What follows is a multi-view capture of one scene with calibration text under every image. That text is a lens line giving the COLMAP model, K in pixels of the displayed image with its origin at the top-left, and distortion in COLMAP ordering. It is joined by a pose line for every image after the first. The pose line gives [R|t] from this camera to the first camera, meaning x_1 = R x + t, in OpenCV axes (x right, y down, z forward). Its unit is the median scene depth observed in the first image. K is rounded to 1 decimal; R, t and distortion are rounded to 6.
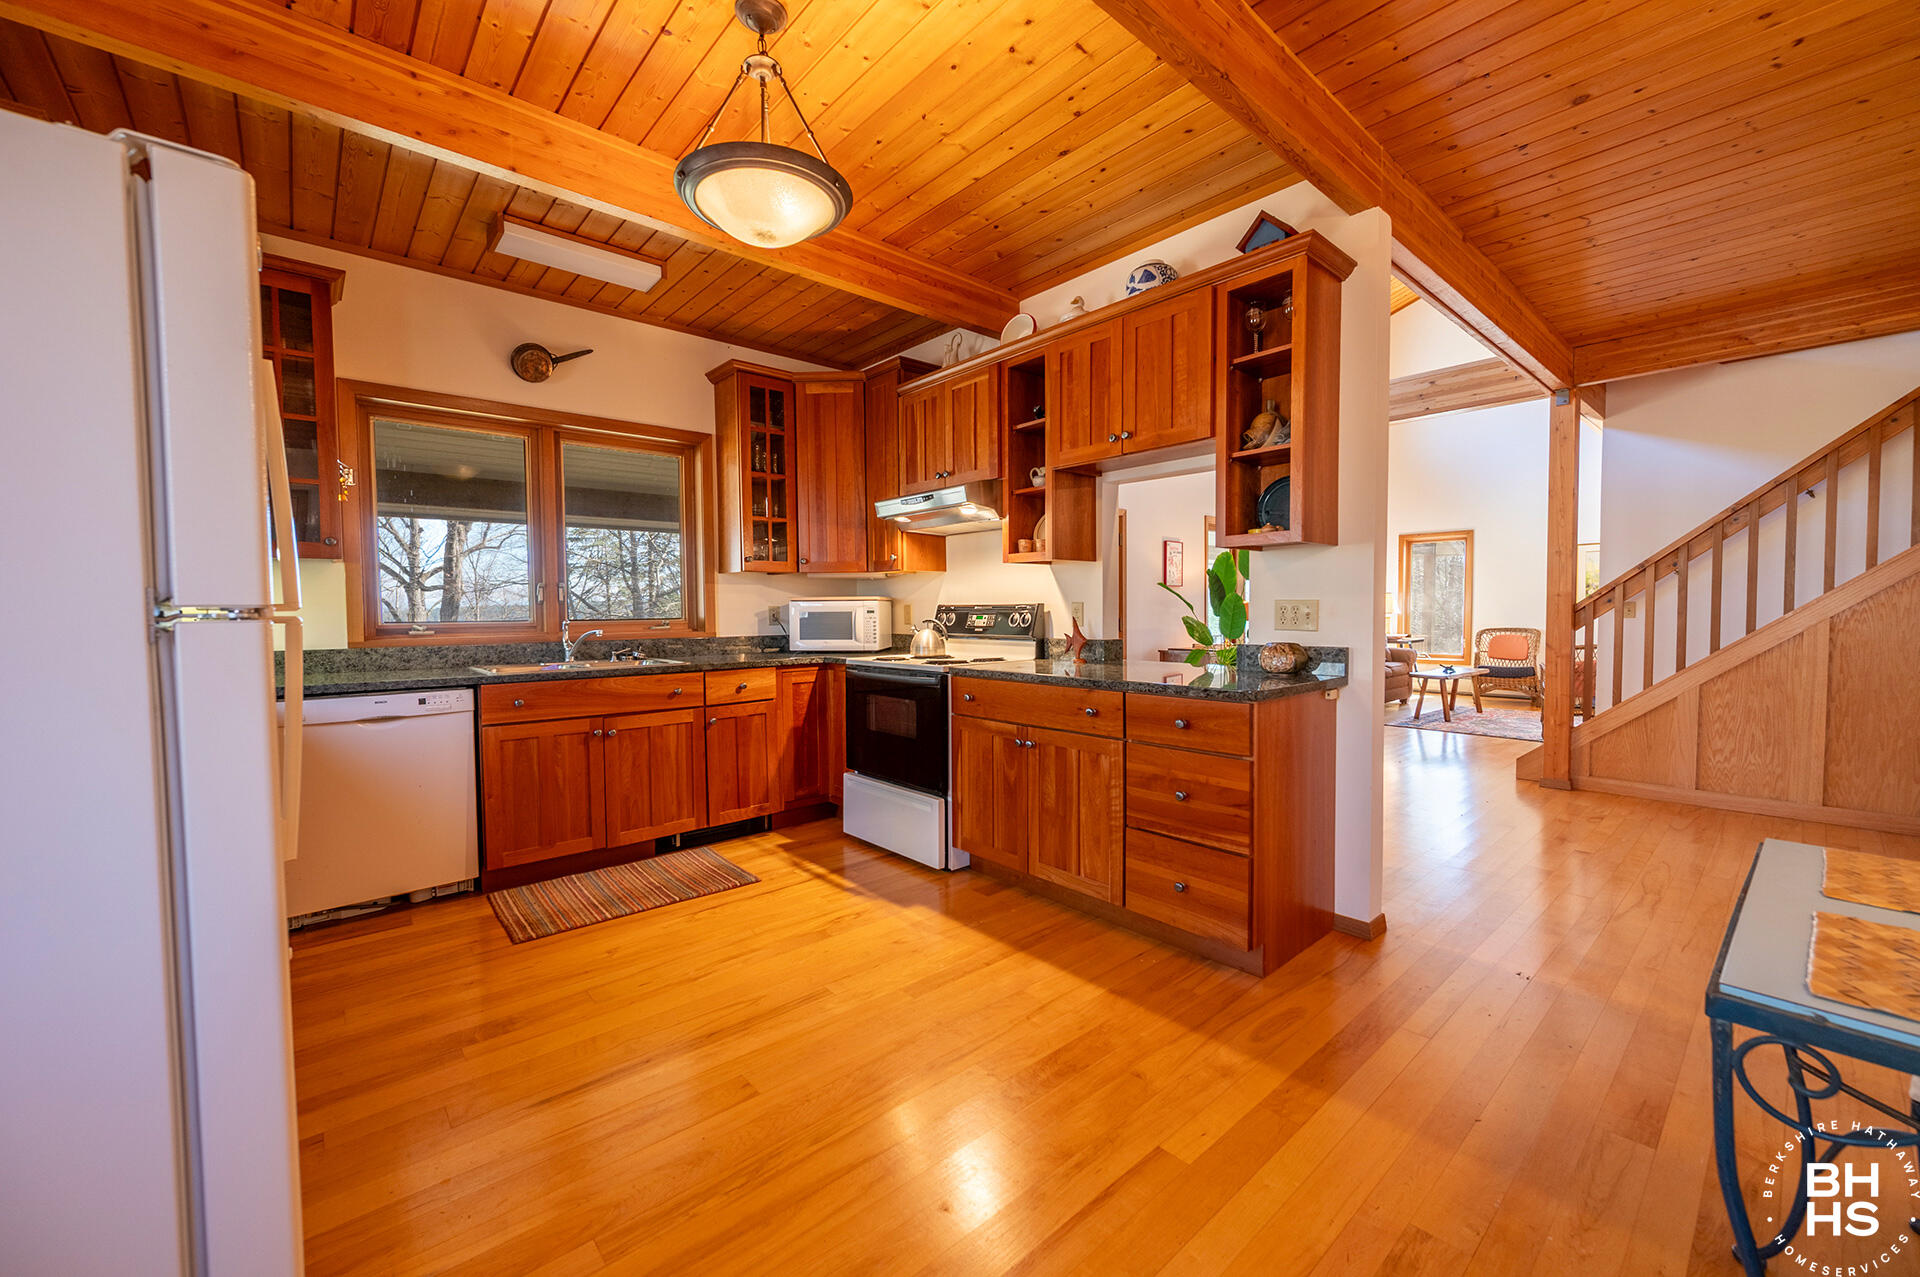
lens RADIAL K [[753.7, 0, 960.0], [0, 753.7, 638.5], [0, 0, 1]] dist [-0.000343, -0.000158]
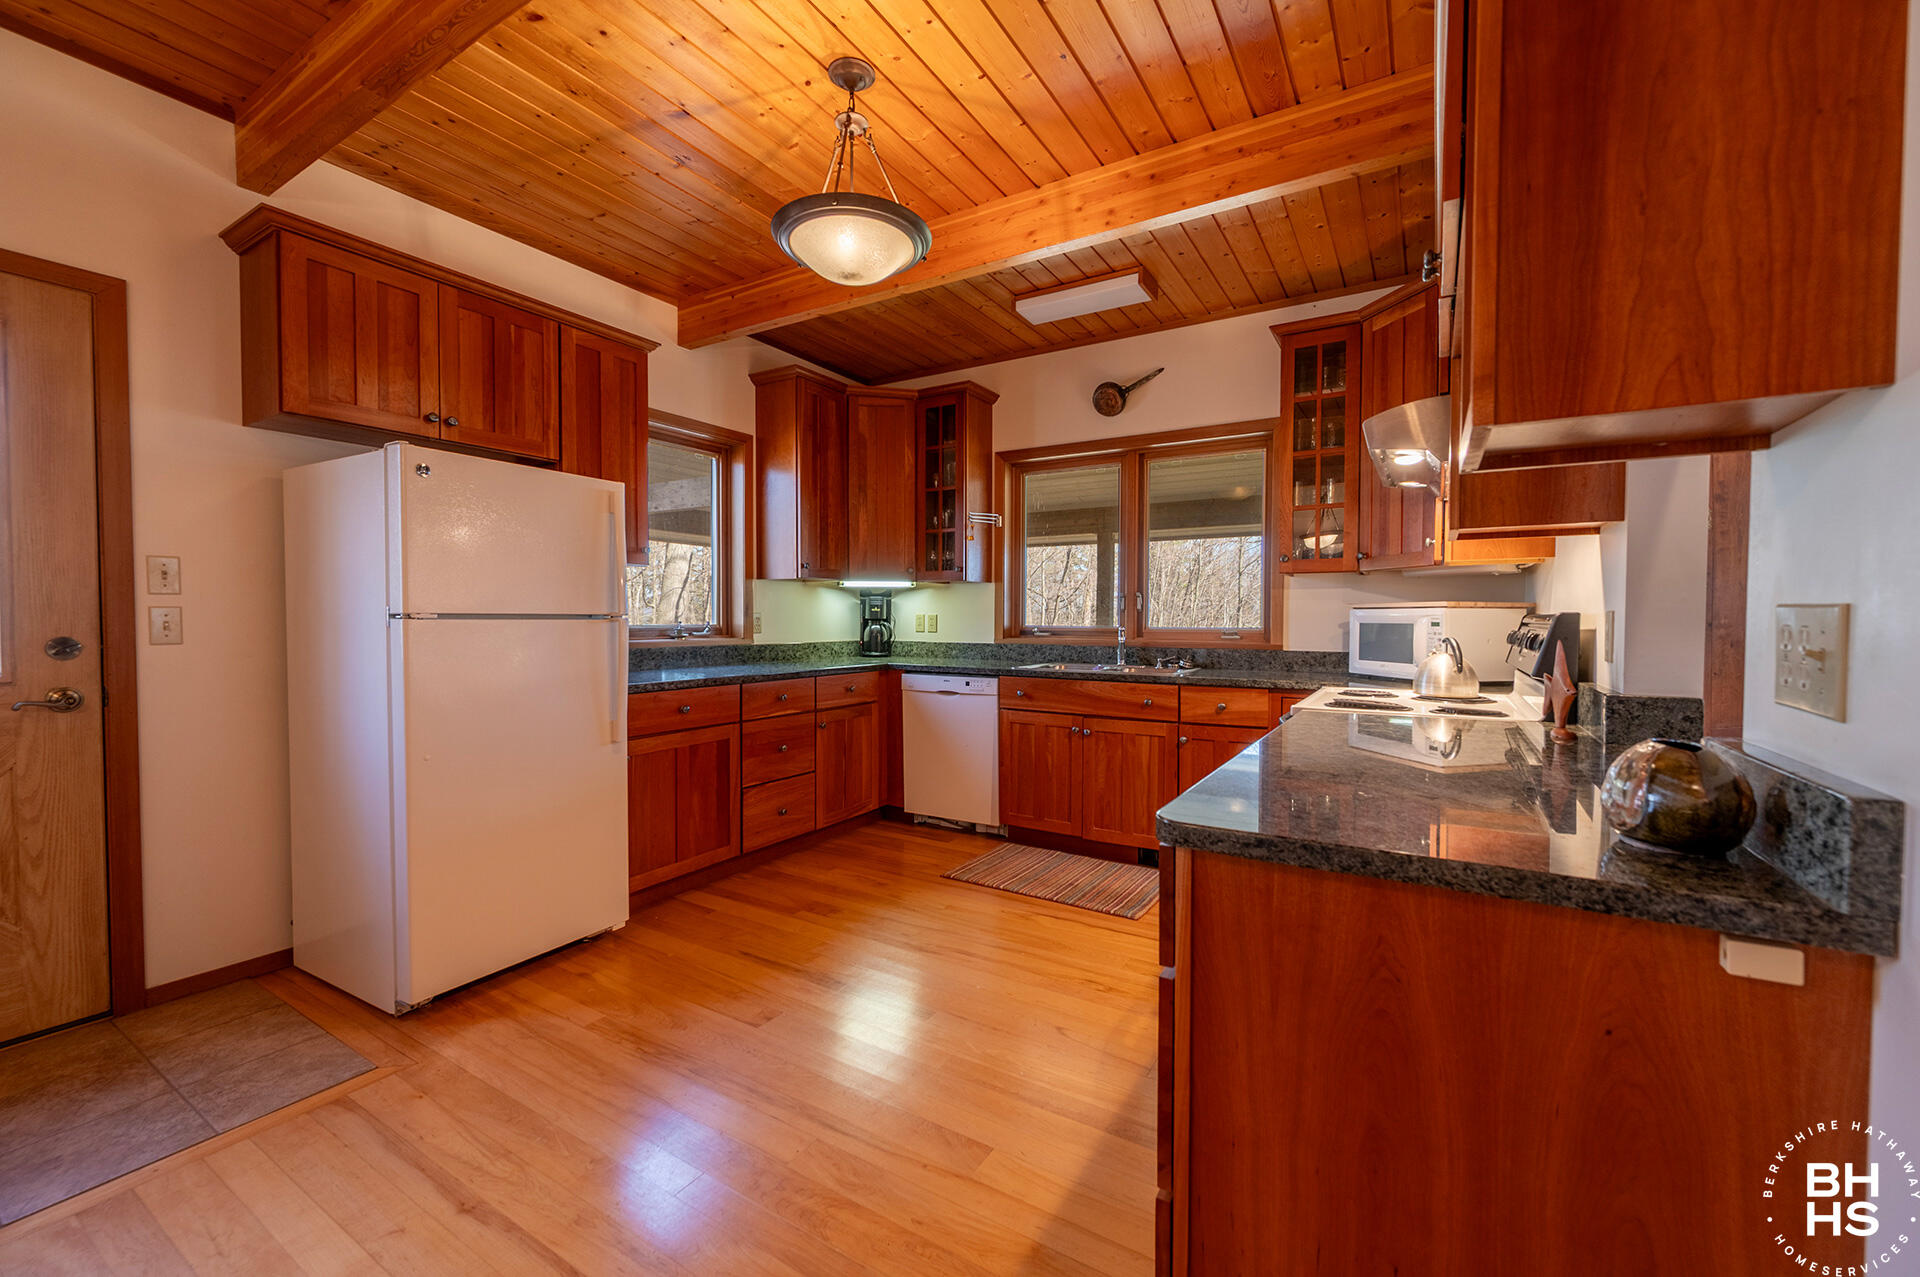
lens RADIAL K [[765.7, 0, 974.4], [0, 765.7, 638.5], [0, 0, 1]] dist [-0.001128, 0.000152]
pose [[0.301906, 0.035329, -0.952683, 0.520345], [-0.044372, 0.998751, 0.022975, -0.025994], [0.952305, 0.035336, 0.303096, 0.509452]]
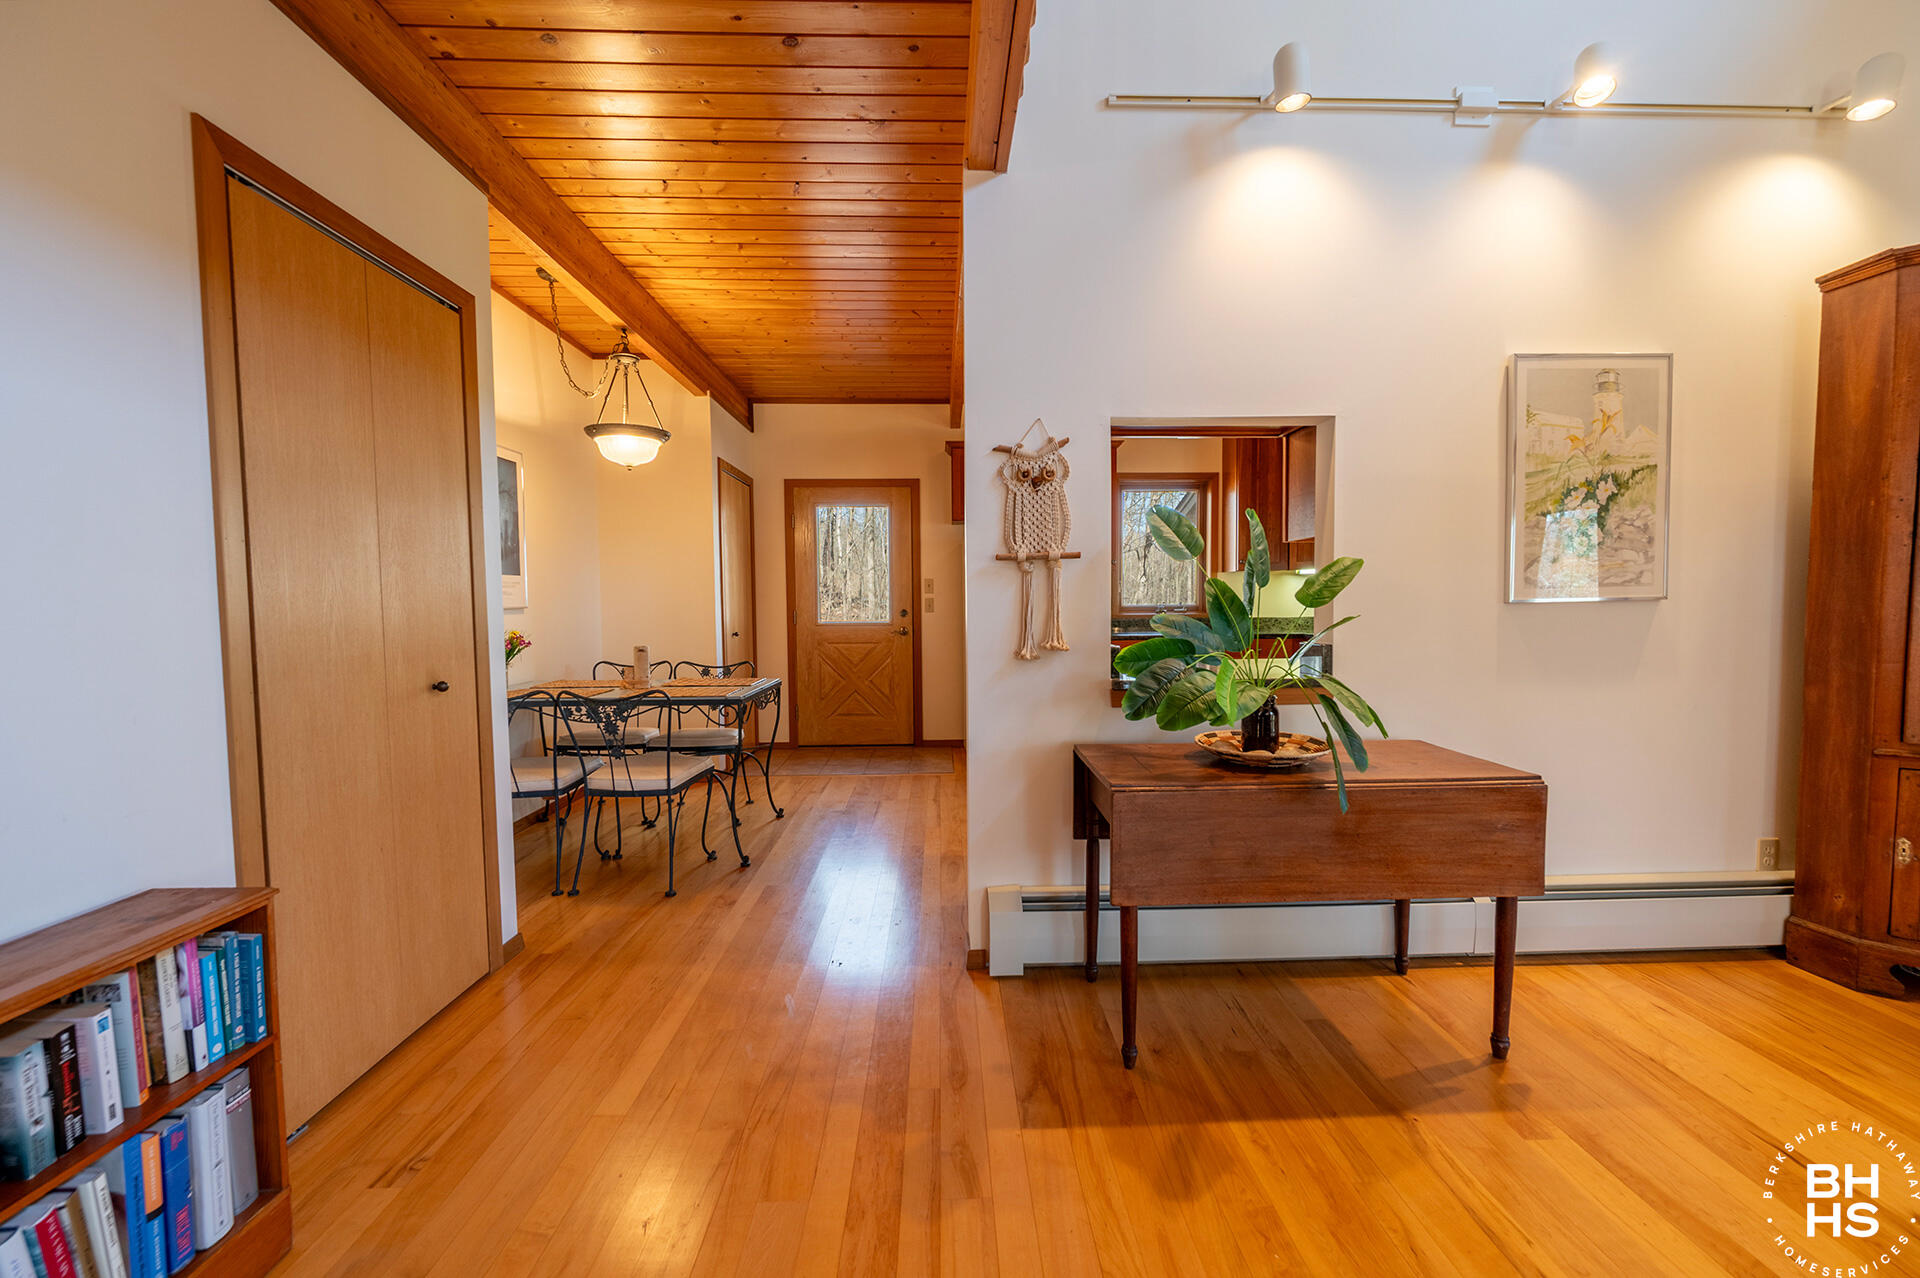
lens RADIAL K [[753.7, 0, 960.0], [0, 753.7, 639.0], [0, 0, 1]] dist [-0.000343, -0.000158]
pose [[-0.633798, 0.053383, -0.771655, 0.994600], [-0.016412, 0.996463, 0.082415, -0.058816], [0.773325, 0.064899, -0.630680, 1.228850]]
